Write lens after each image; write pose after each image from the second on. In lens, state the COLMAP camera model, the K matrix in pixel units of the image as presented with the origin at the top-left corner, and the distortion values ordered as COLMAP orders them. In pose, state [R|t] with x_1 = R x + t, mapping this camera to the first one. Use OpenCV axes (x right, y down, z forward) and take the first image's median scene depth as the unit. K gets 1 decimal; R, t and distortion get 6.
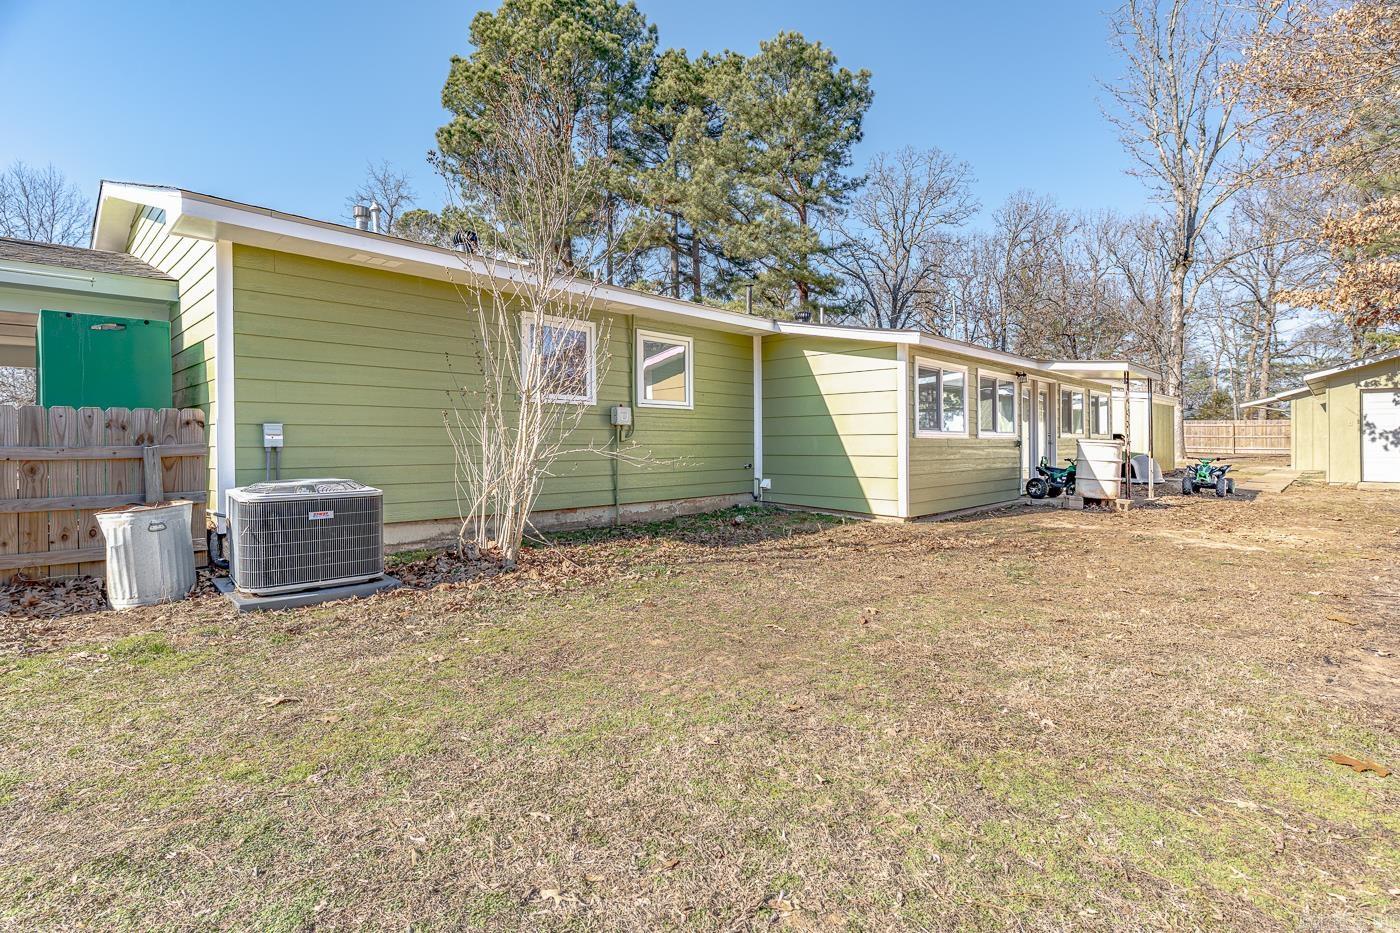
lens RADIAL K [[671.4, 0, 691.5], [0, 671.4, 444.2], [0, 0, 1]] dist [0.000594, -0.000003]
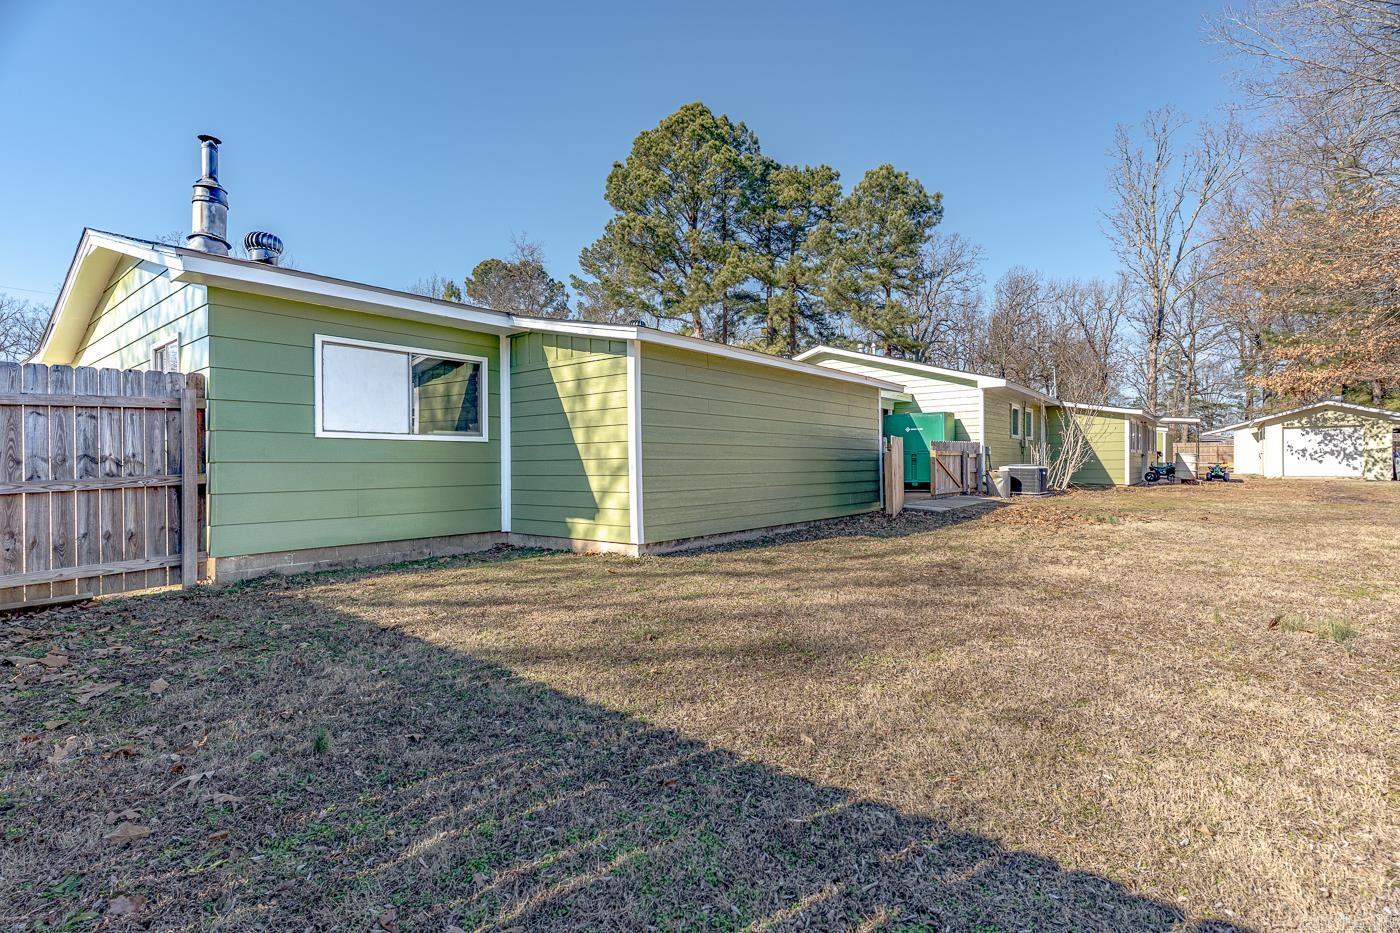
lens RADIAL K [[666.1, 0, 694.4], [0, 666.1, 468.7], [0, 0, 1]] dist [0.000498, 0.000219]
pose [[0.995189, -0.008345, 0.097616, -0.422154], [0.008355, 0.999965, 0.000304, 0.010268], [-0.097615, 0.000513, 0.995224, -0.355685]]
